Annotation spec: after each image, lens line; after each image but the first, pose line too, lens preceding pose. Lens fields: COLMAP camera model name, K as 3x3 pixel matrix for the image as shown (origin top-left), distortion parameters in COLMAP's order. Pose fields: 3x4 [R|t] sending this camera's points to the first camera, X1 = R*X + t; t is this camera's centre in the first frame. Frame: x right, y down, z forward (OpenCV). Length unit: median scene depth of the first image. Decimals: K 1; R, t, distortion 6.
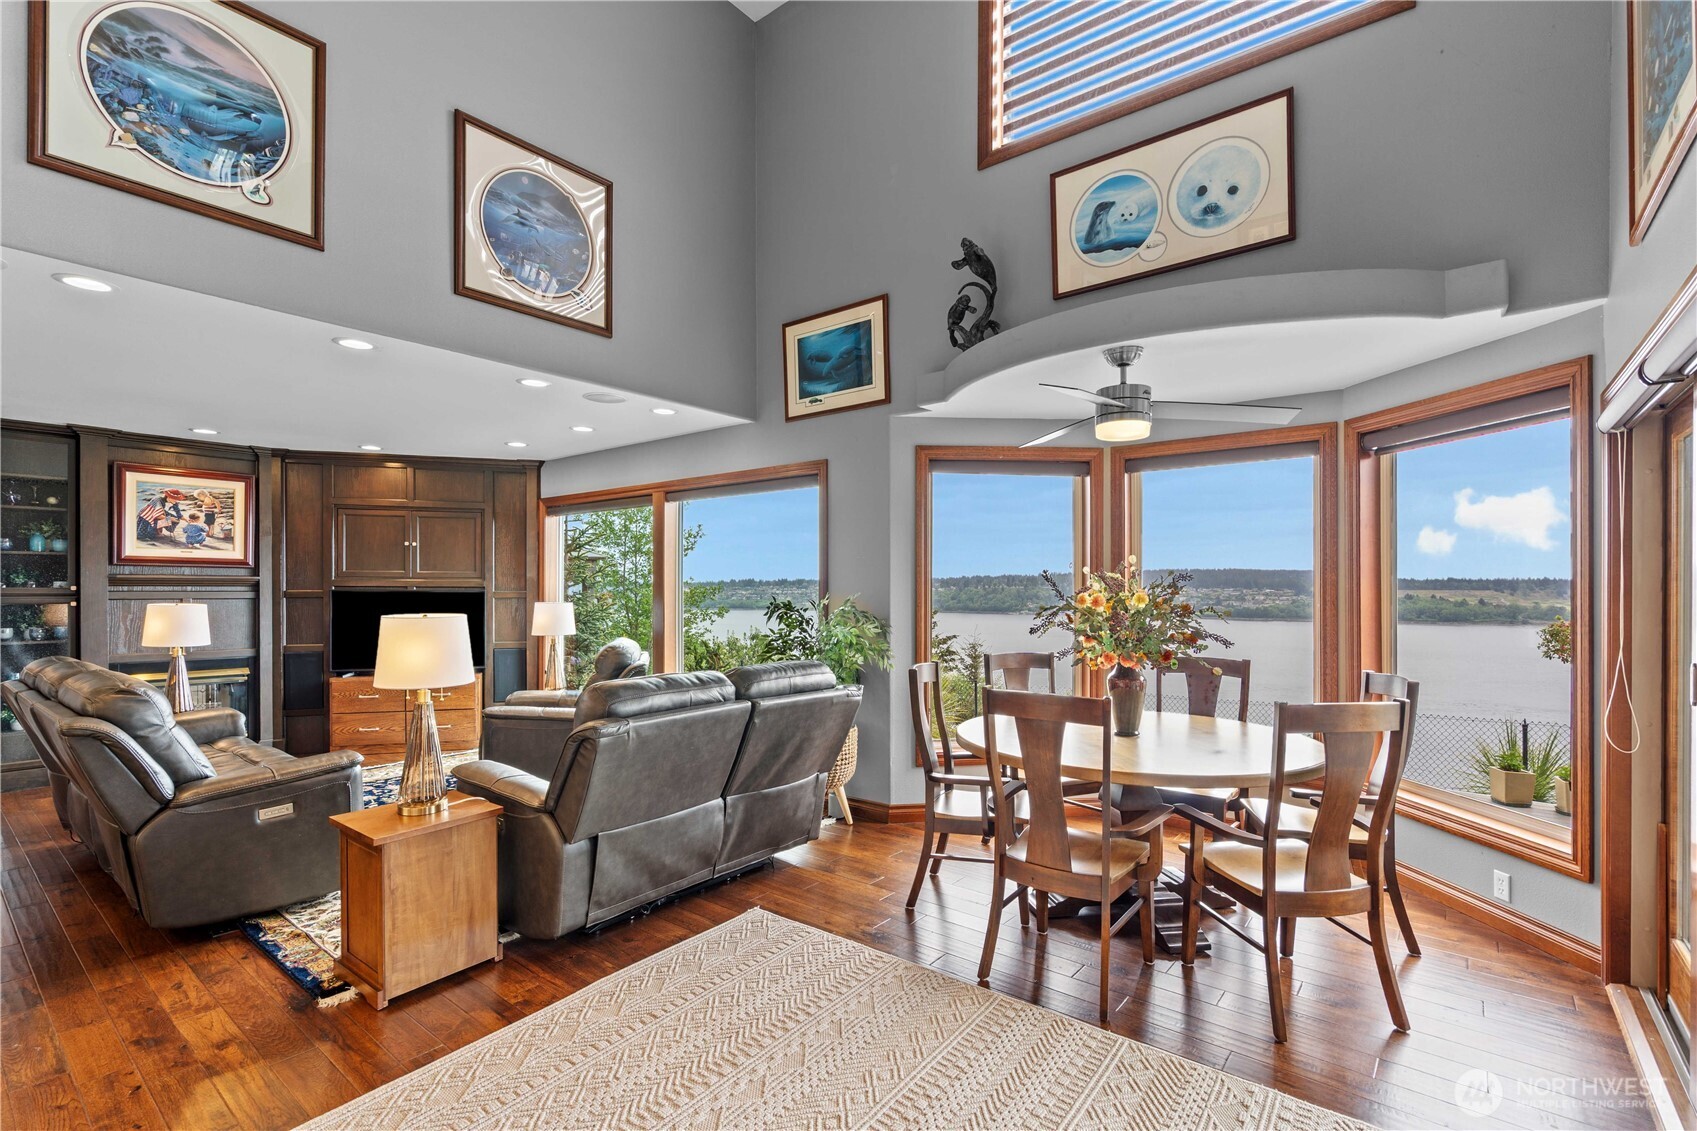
lens RADIAL K [[773.1, 0, 851.8], [0, 773.1, 577.7], [0, 0, 1]] dist [-0.000493, 0.001620]
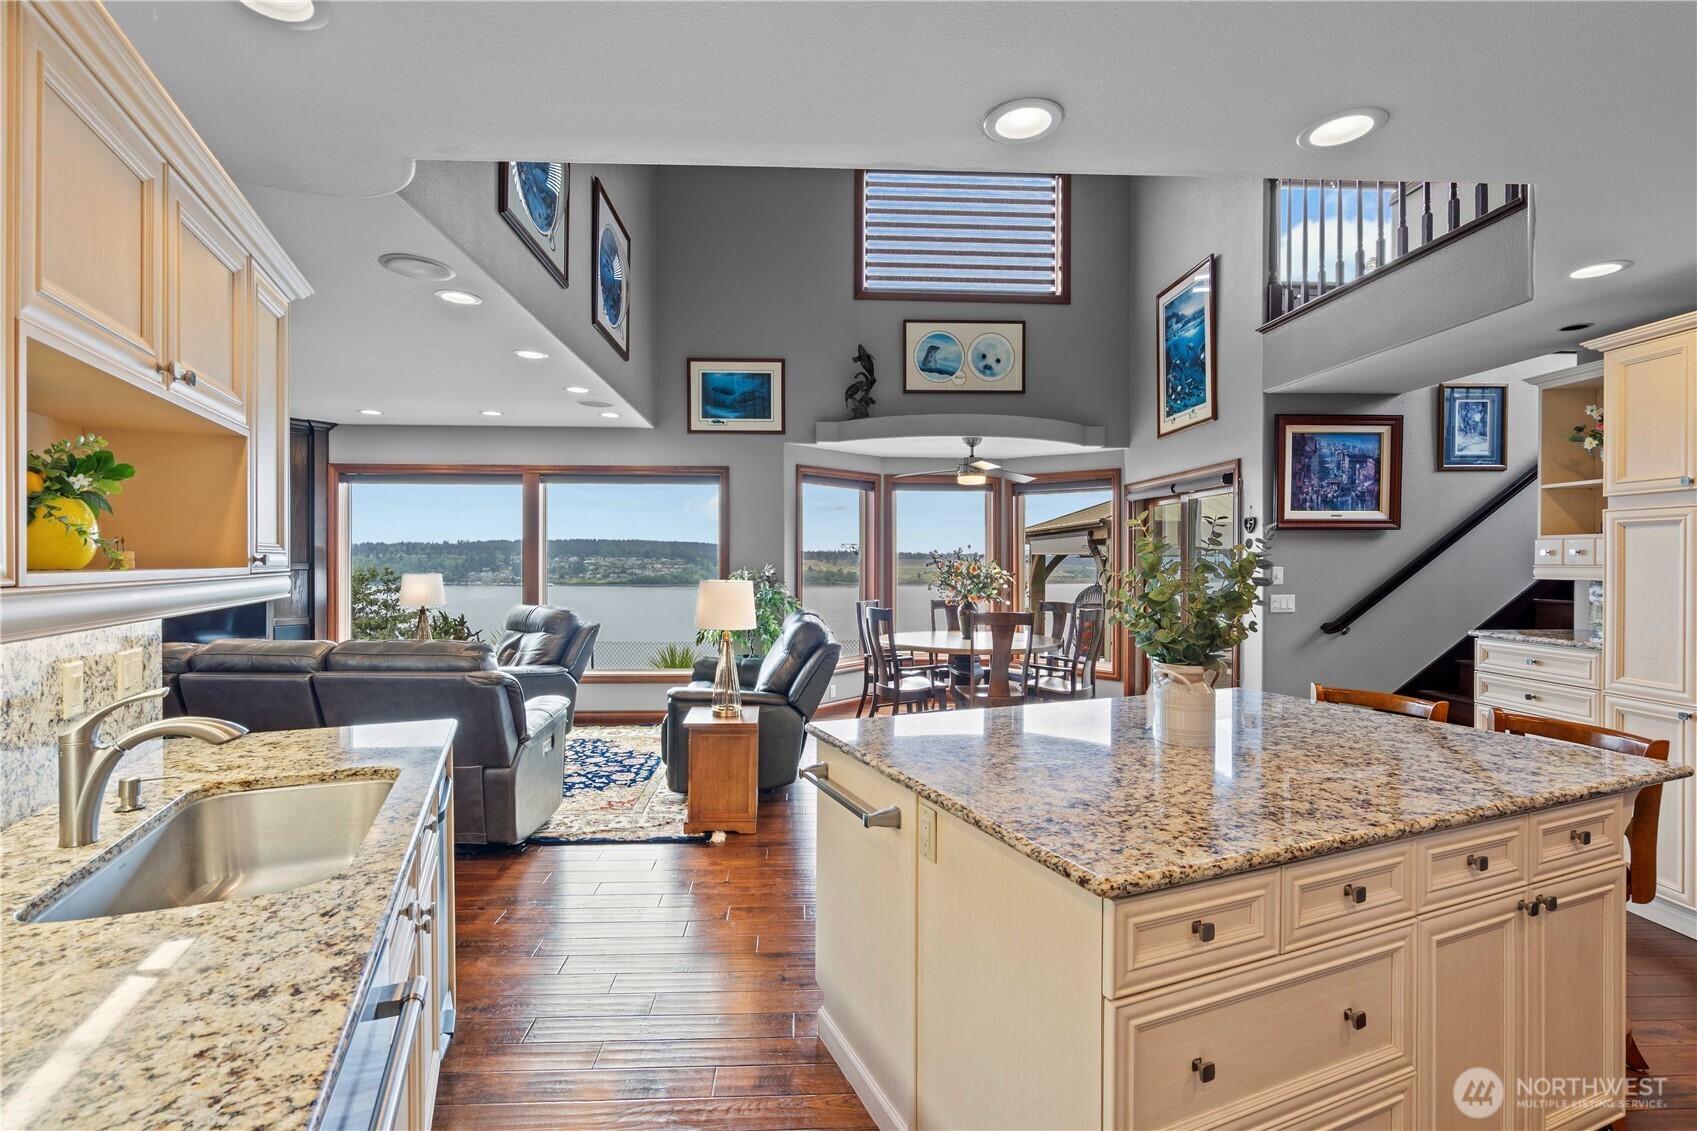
lens RADIAL K [[773.1, 0, 818.9], [0, 773.1, 553.5], [0, 0, 1]] dist [-0.000493, 0.001620]
pose [[0.747052, 0.005753, 0.664741, -0.986052], [-0.011696, 0.999922, 0.004491, -0.008338], [-0.664663, -0.011130, 0.747060, -0.154527]]
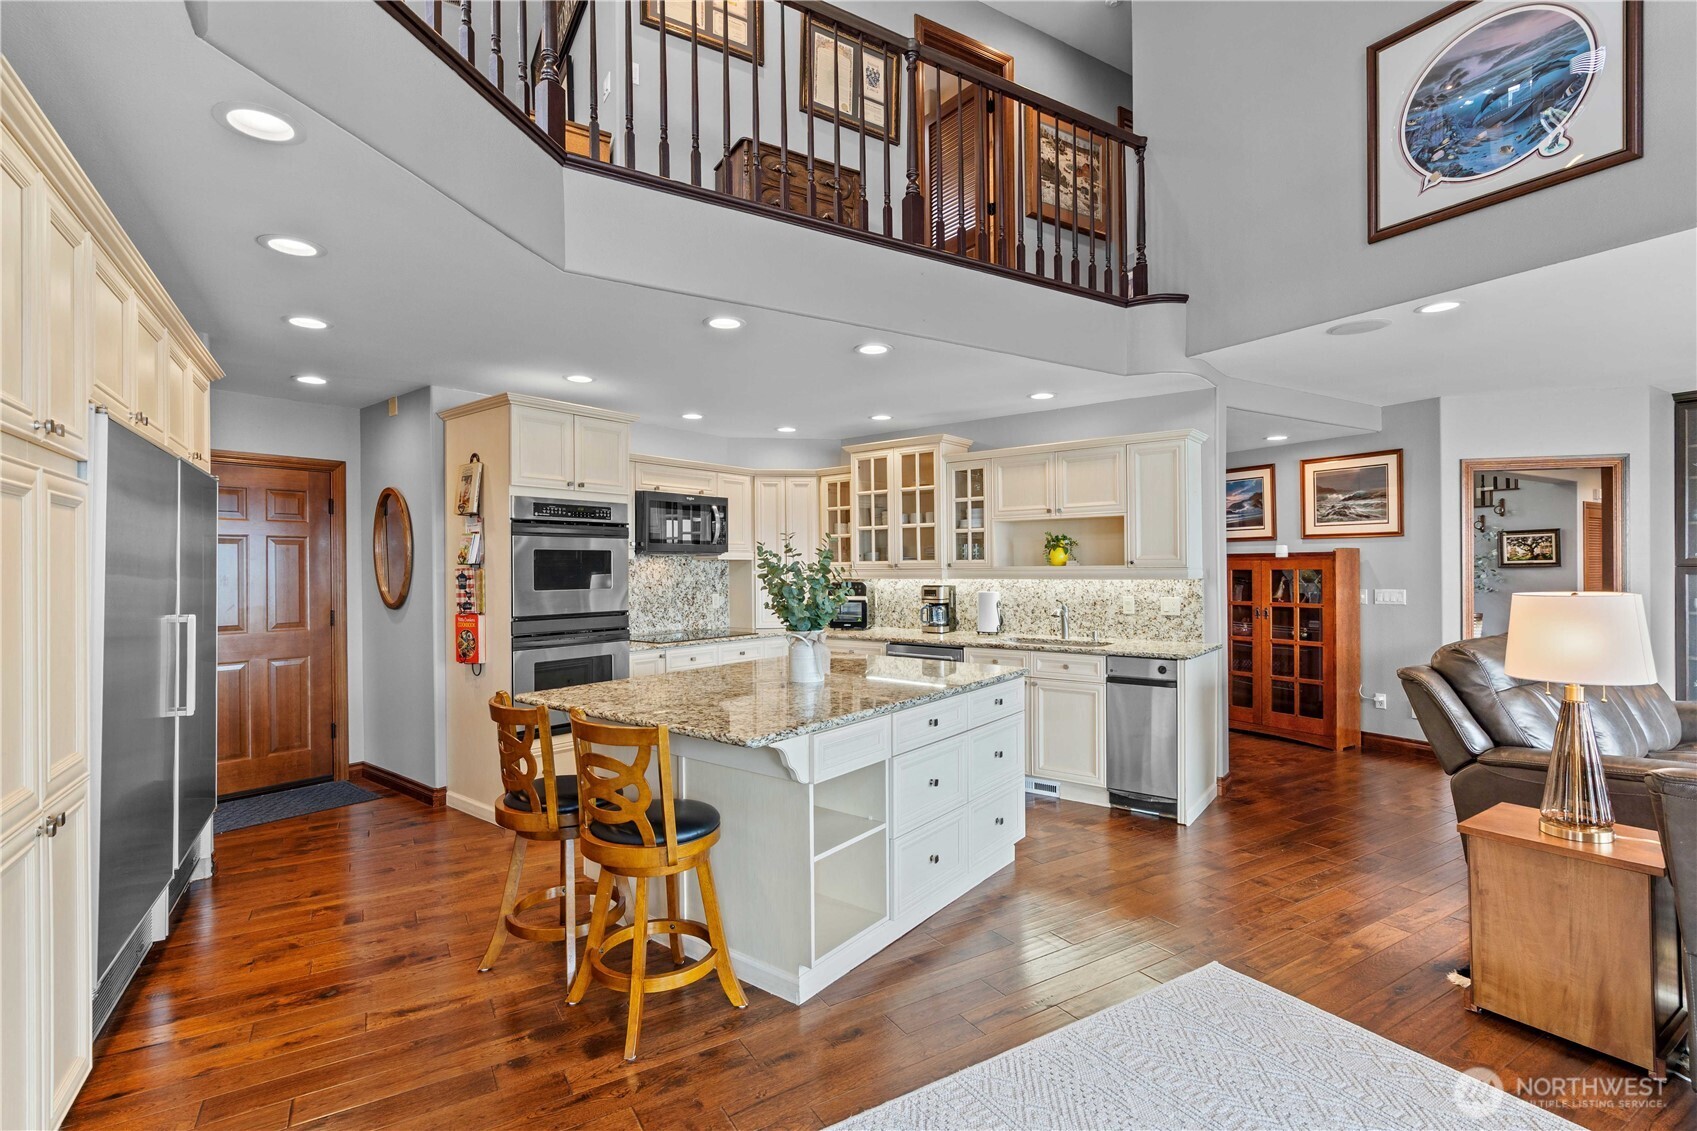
lens RADIAL K [[773.1, 0, 859.8], [0, 773.1, 573.7], [0, 0, 1]] dist [-0.000493, 0.001620]
pose [[-0.323742, 0.001458, -0.946144, 0.348184], [0.008373, 0.999964, -0.001324, 0.020135], [0.946108, -0.008351, -0.323743, 0.424327]]
